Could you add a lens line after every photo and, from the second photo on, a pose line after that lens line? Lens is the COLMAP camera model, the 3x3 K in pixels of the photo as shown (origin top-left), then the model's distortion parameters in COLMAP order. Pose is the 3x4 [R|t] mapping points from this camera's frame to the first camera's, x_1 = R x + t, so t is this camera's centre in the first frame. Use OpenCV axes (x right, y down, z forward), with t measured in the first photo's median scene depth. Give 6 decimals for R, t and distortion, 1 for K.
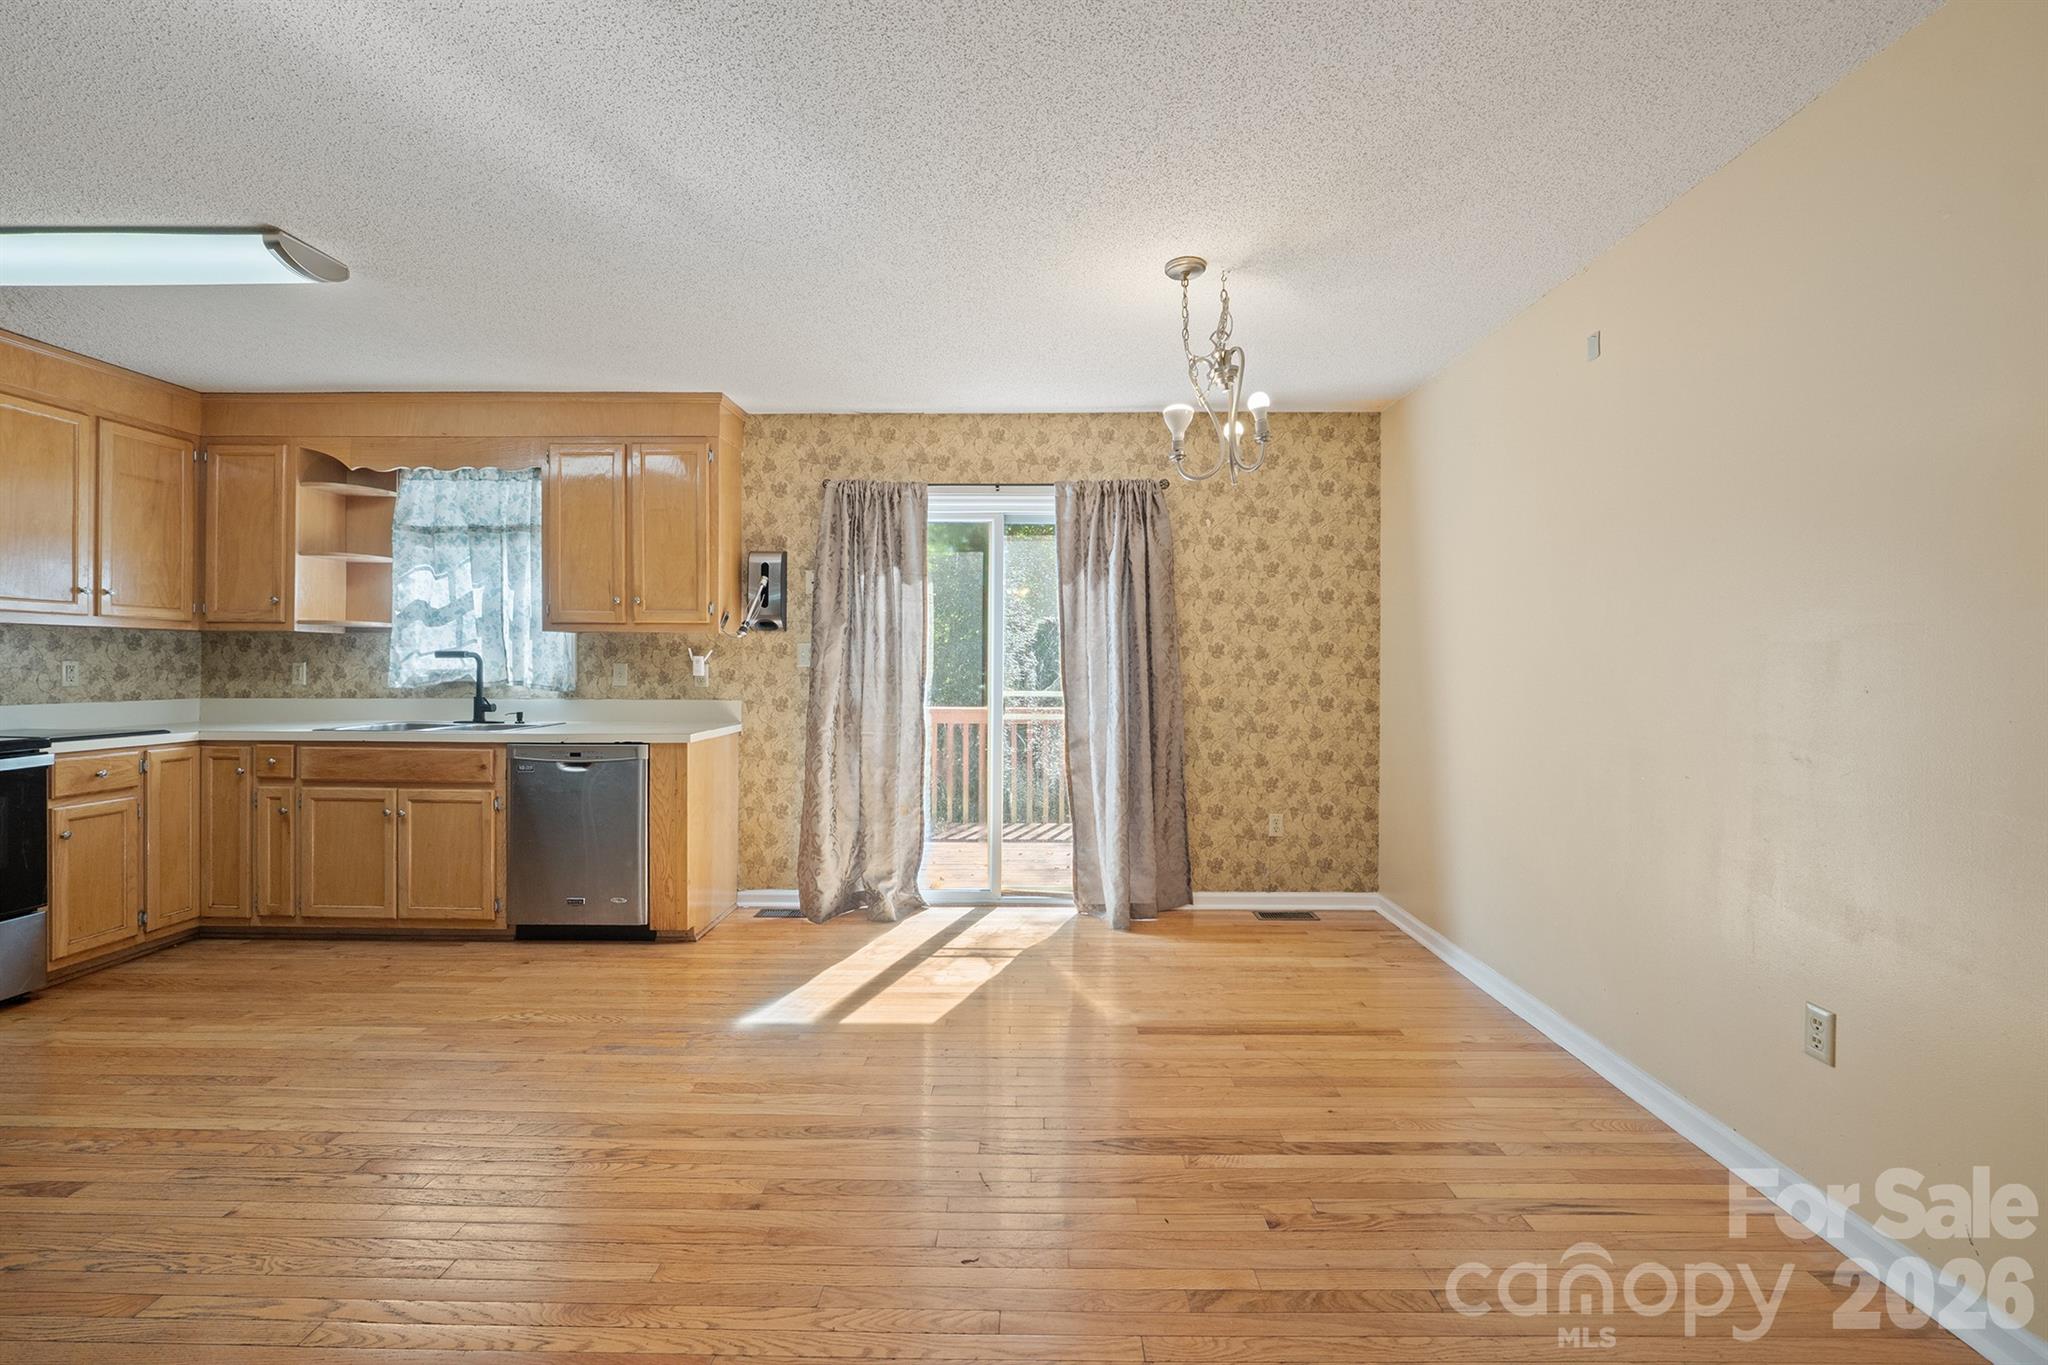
lens RADIAL K [[860.9, 0, 1034.2], [0, 860.9, 668.6], [0, 0, 1]] dist [-0.008460, -0.000492]
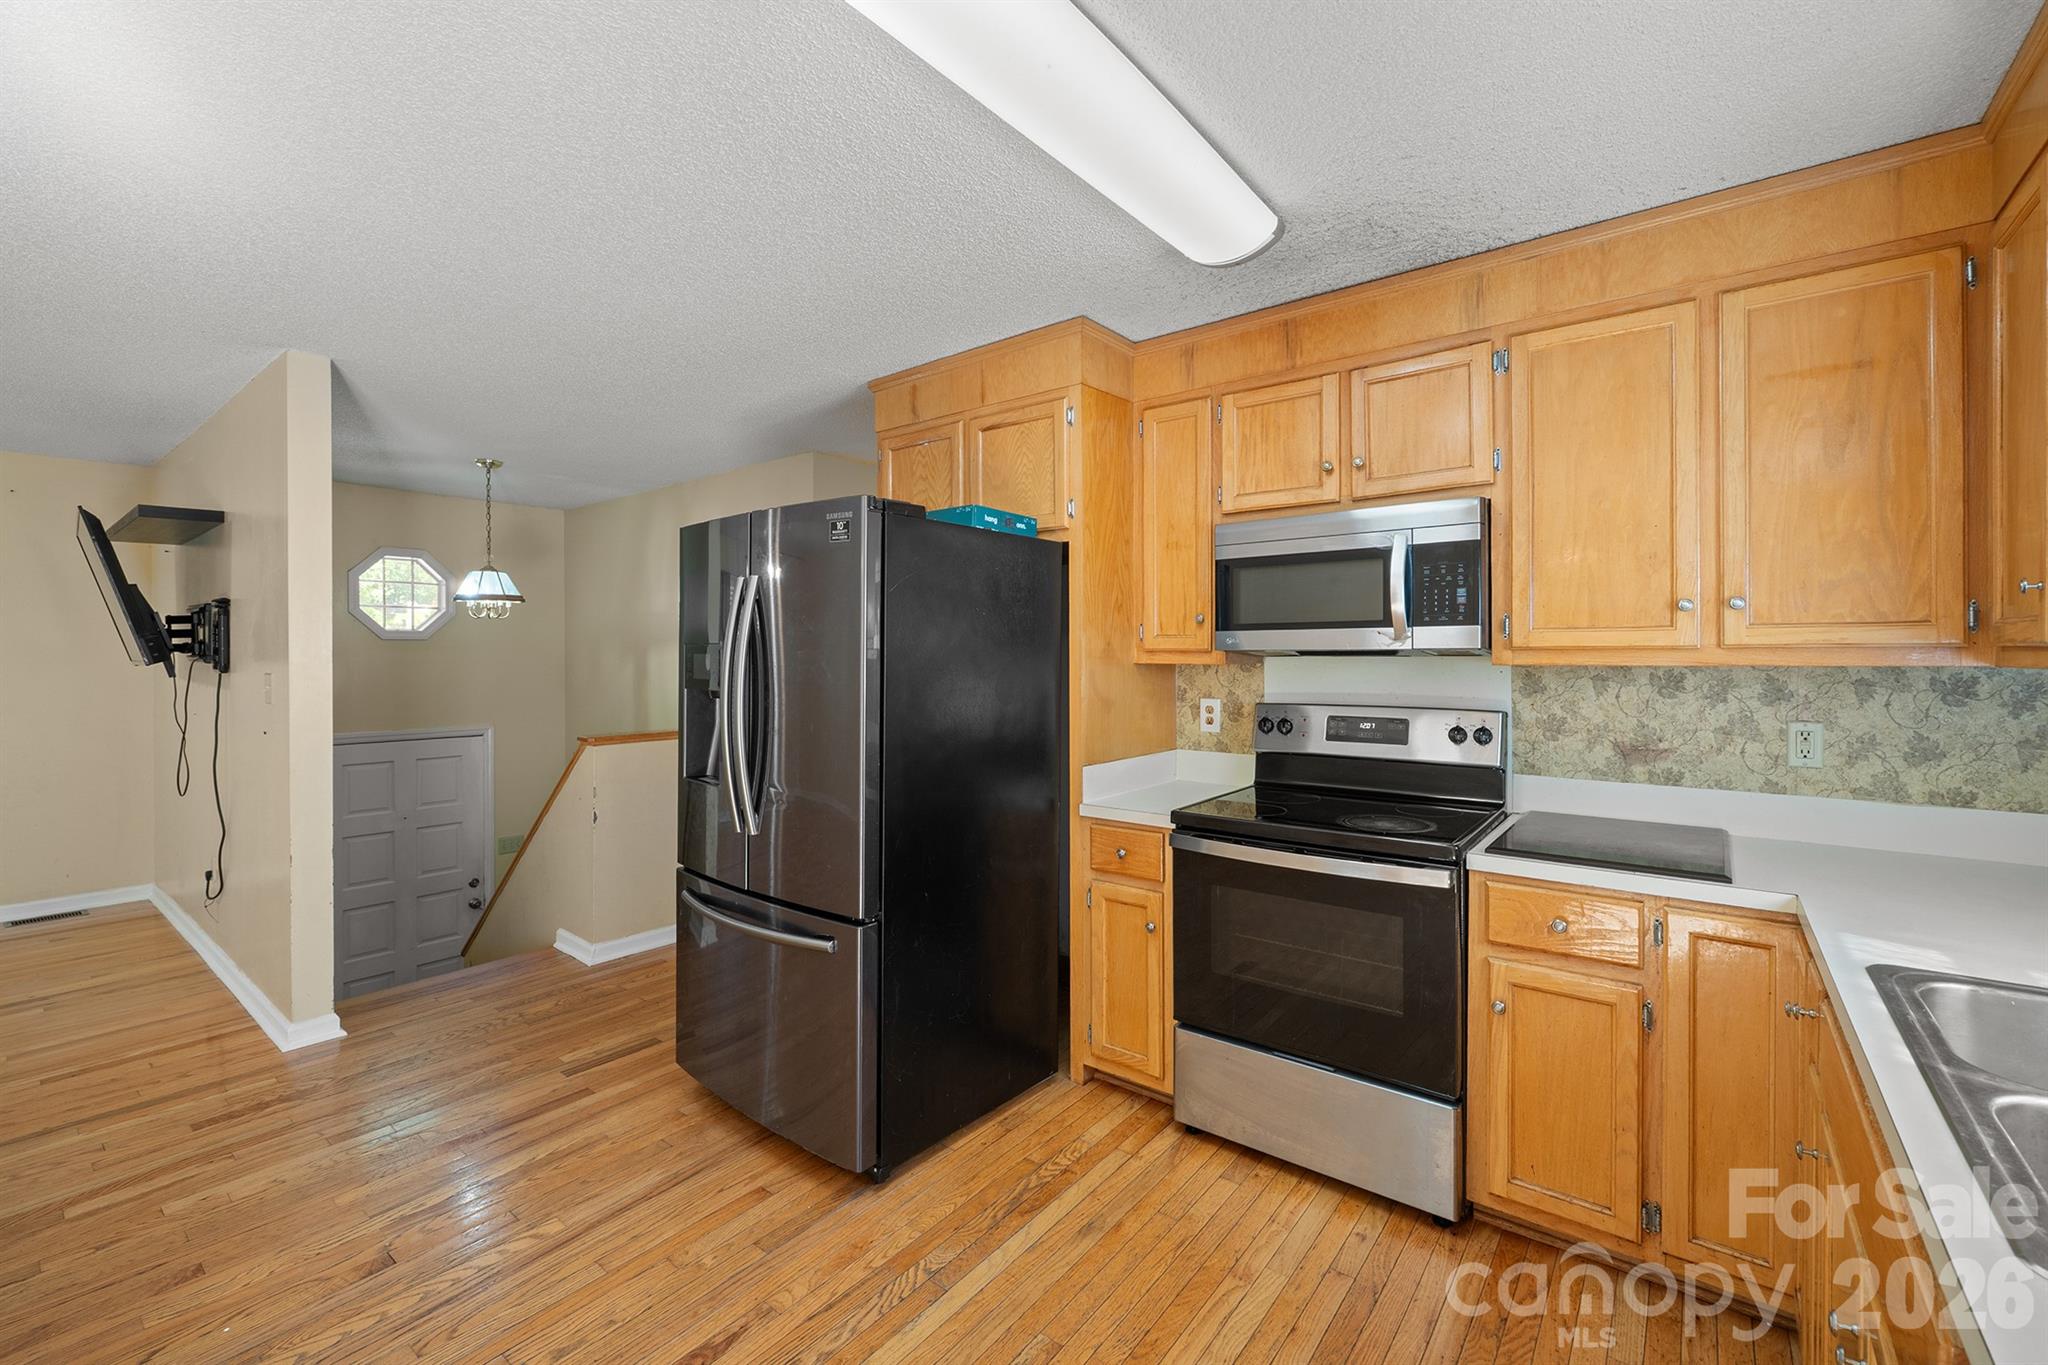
lens RADIAL K [[860.9, 0, 1018.8], [0, 860.9, 654.4], [0, 0, 1]] dist [-0.008460, -0.000492]
pose [[-0.612396, -0.001429, -0.790550, -0.319726], [-0.002412, 0.999997, 0.000061, -0.048724], [0.790547, 0.001944, -0.612398, 0.846235]]
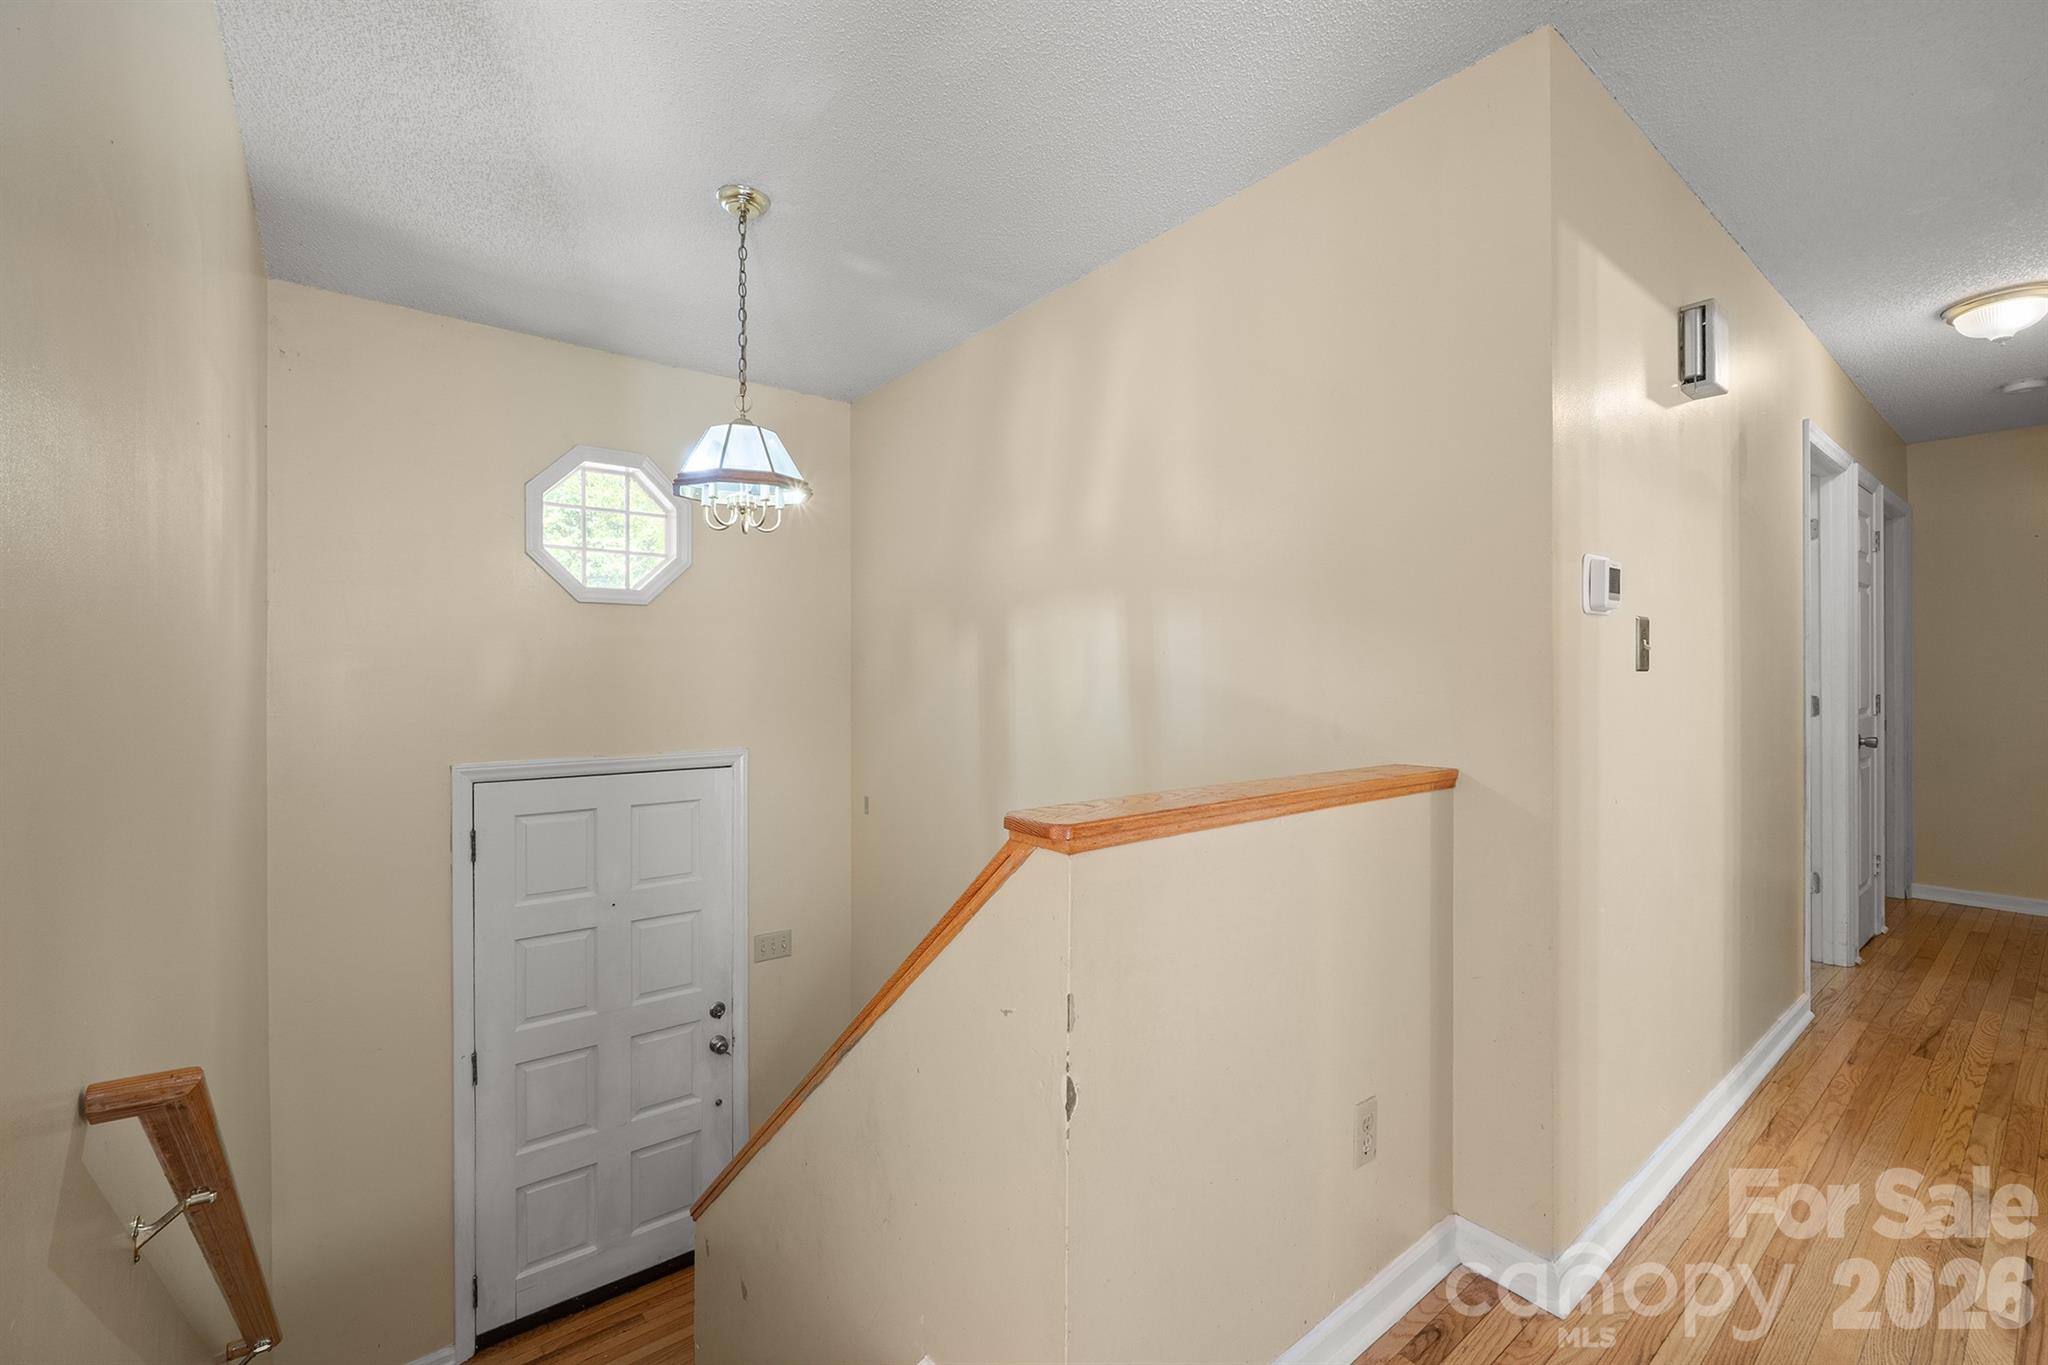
lens RADIAL K [[860.9, 0, 1021.6], [0, 860.9, 671.5], [0, 0, 1]] dist [-0.008460, -0.000492]
pose [[-0.780965, -0.005622, -0.624549, -0.596899], [-0.003838, 0.999984, -0.004202, -0.003385], [0.624563, -0.000884, -0.780974, 0.104093]]
